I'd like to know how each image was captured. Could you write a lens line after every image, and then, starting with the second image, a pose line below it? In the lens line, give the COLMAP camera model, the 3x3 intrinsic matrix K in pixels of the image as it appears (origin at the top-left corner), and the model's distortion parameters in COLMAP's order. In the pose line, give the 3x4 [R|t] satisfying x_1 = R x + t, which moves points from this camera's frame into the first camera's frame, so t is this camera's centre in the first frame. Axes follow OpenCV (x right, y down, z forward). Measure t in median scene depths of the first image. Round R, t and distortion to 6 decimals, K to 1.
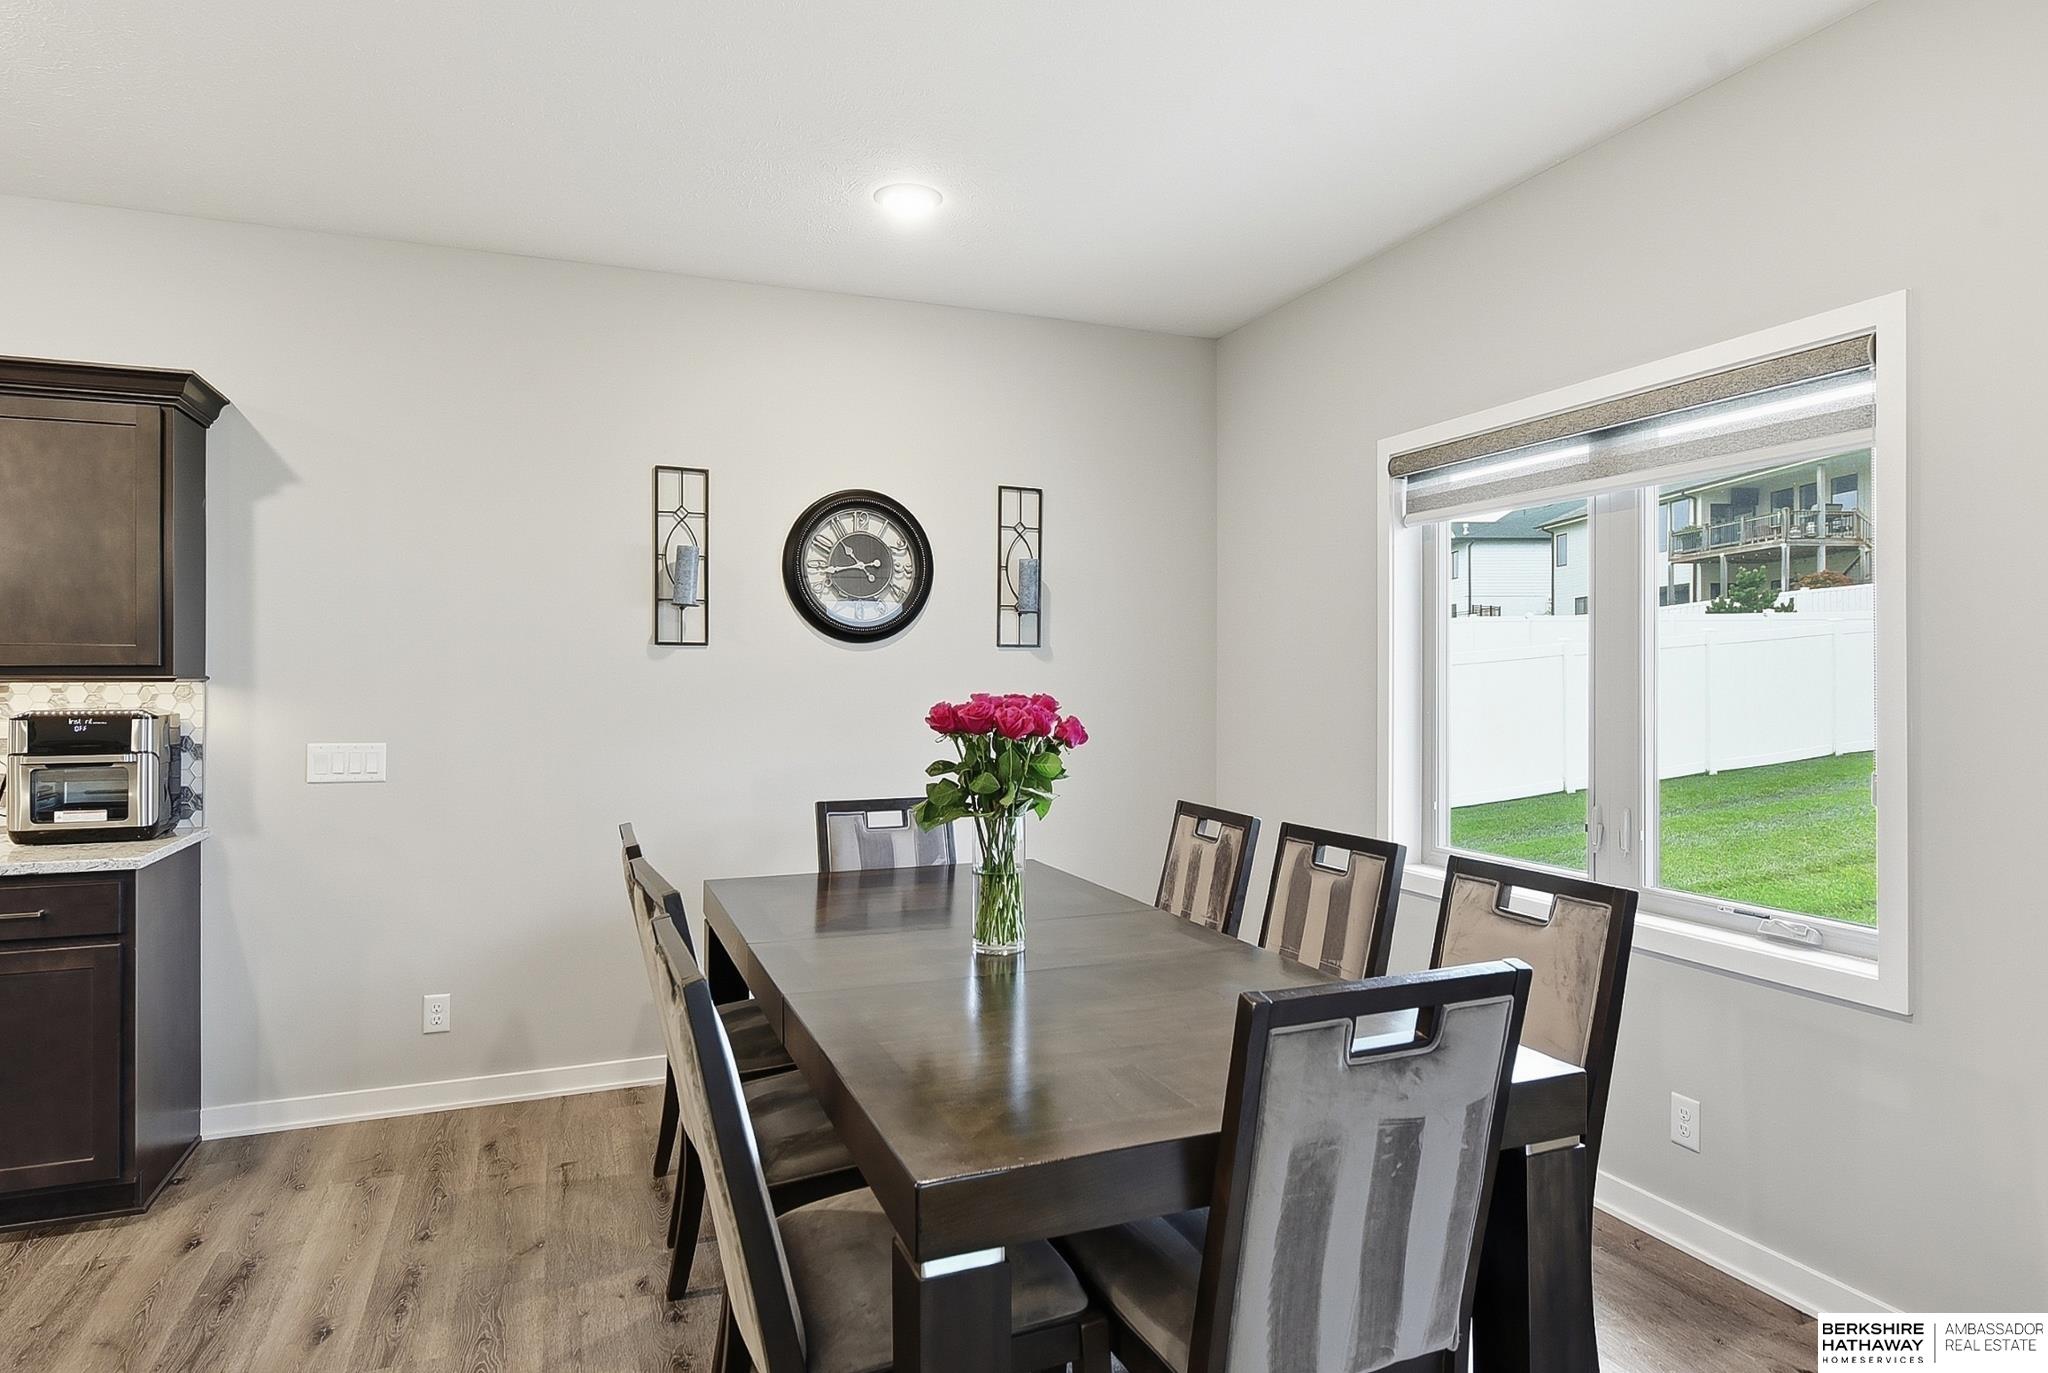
lens RADIAL K [[1160.8, 0, 1011.9], [0, 1160.8, 675.4], [0, 0, 1]] dist [-0.002782, -0.001451]
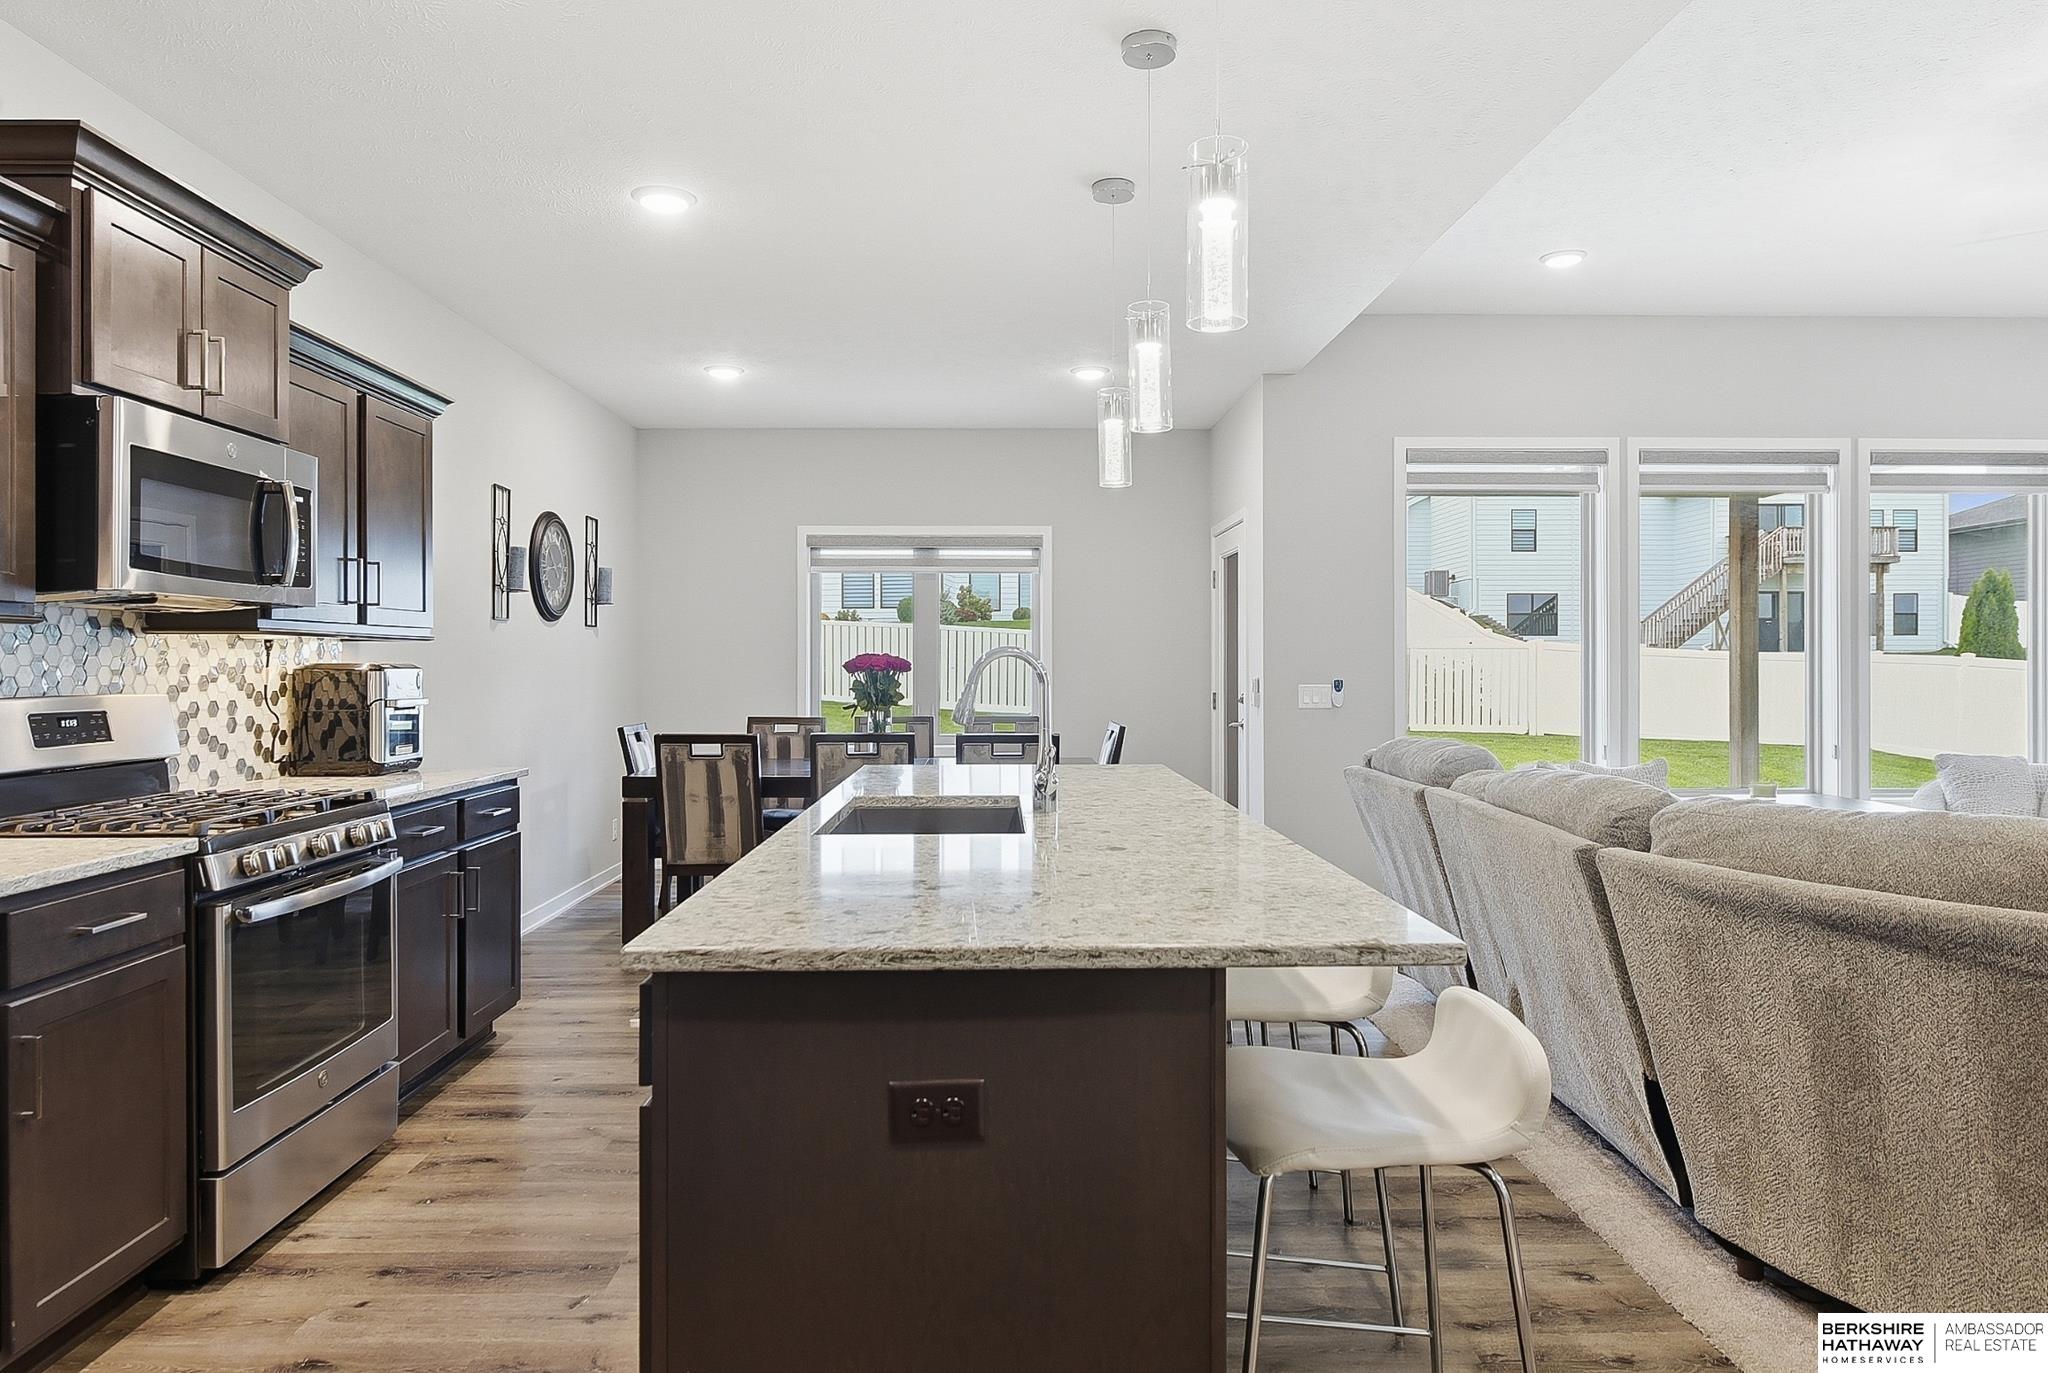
lens RADIAL K [[1235.7, 0, 1015.8], [0, 1235.7, 668.7], [0, 0, 1]] dist [-0.004242, 0.001441]
pose [[0.355736, -0.002669, 0.934583, -1.616648], [-0.002353, 0.999990, 0.003751, 0.026788], [-0.934584, -0.003533, 0.355726, -0.064186]]
